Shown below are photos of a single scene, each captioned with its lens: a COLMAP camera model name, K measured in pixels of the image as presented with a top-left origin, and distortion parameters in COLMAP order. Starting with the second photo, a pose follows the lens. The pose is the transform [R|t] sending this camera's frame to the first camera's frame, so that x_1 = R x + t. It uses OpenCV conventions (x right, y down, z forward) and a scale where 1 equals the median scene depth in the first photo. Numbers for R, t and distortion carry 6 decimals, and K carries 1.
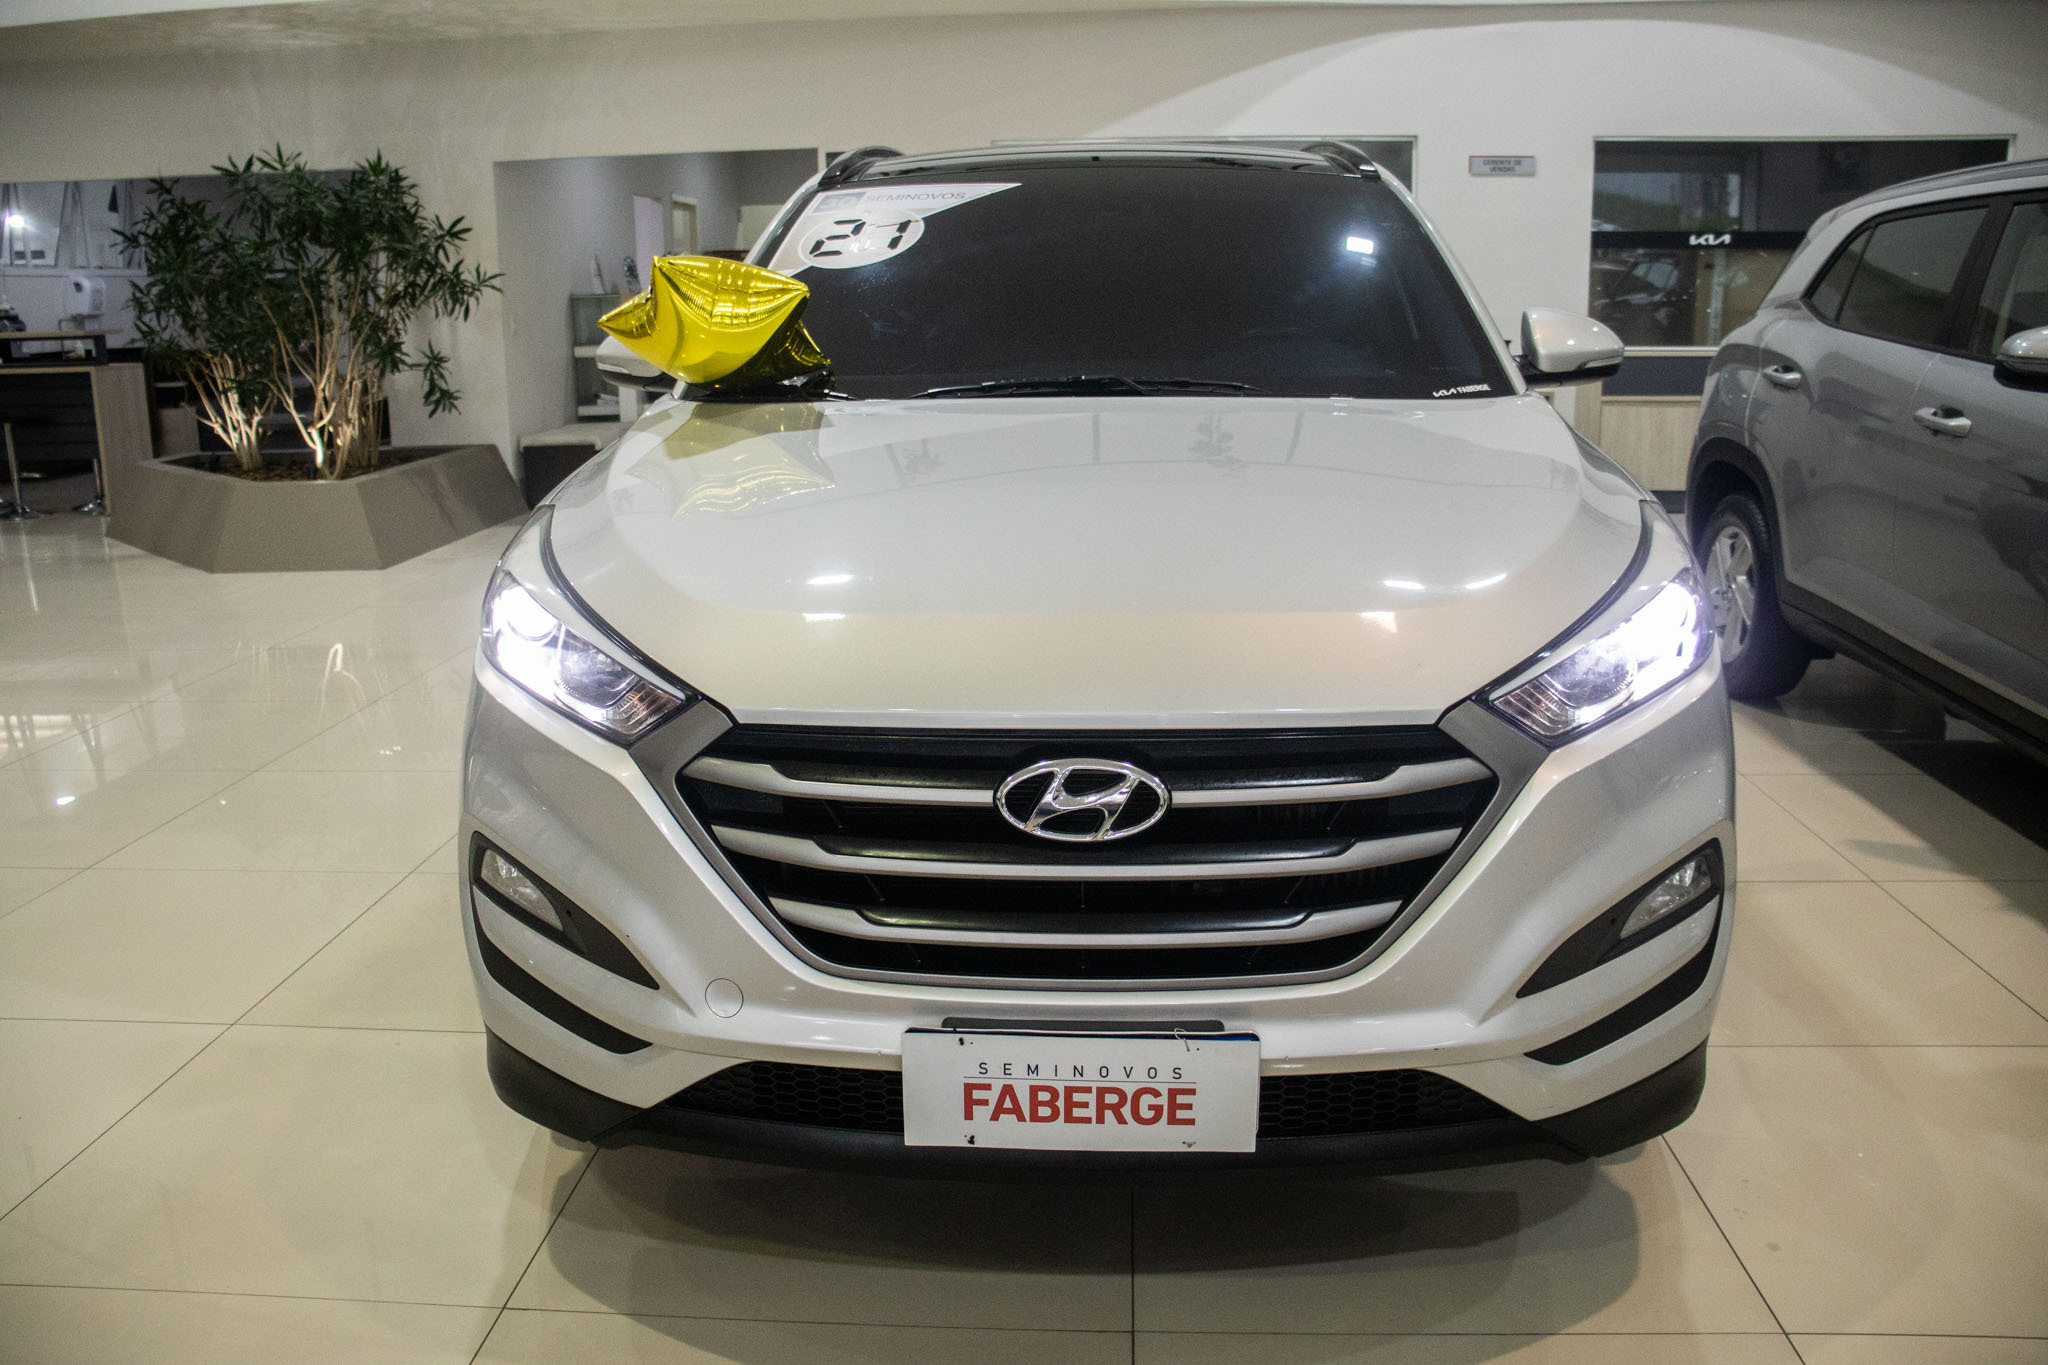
lens RADIAL K [[1652.2, 0, 1024.8], [0, 1652.2, 670.0], [0, 0, 1]] dist [-0.086625, 0.015013]
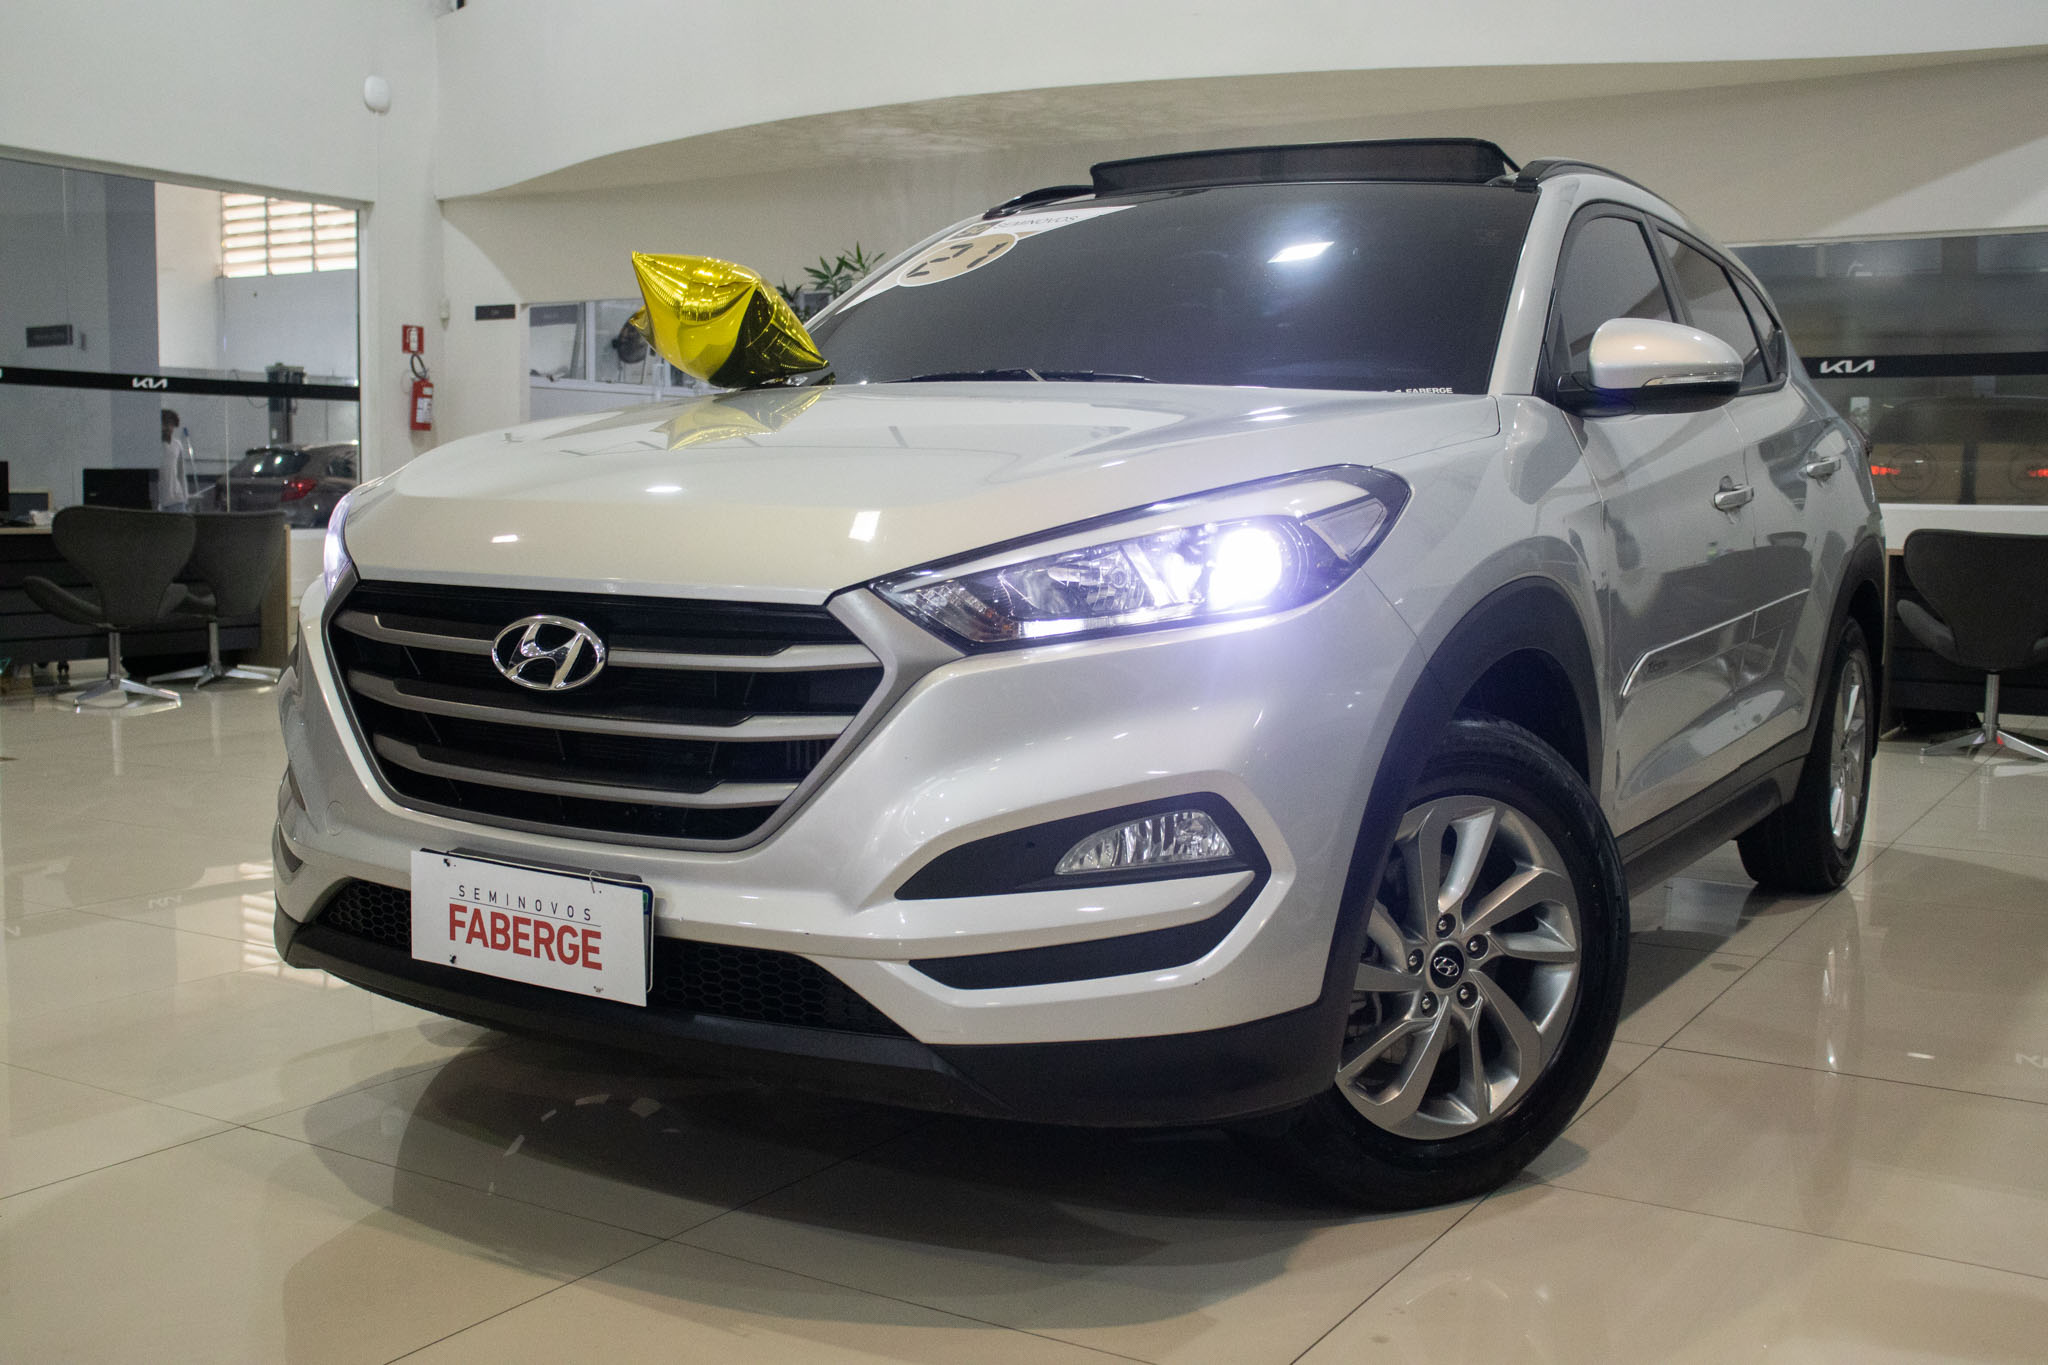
lens RADIAL K [[2095.7, 0, 1023.2], [0, 2095.7, 679.8], [0, 0, 1]] dist [-0.055133, 0.000000]
pose [[0.875727, 0.073959, -0.477109, 0.975444], [-0.138152, 0.985264, -0.100845, 0.191050], [0.462620, 0.154226, 0.873039, -0.084661]]
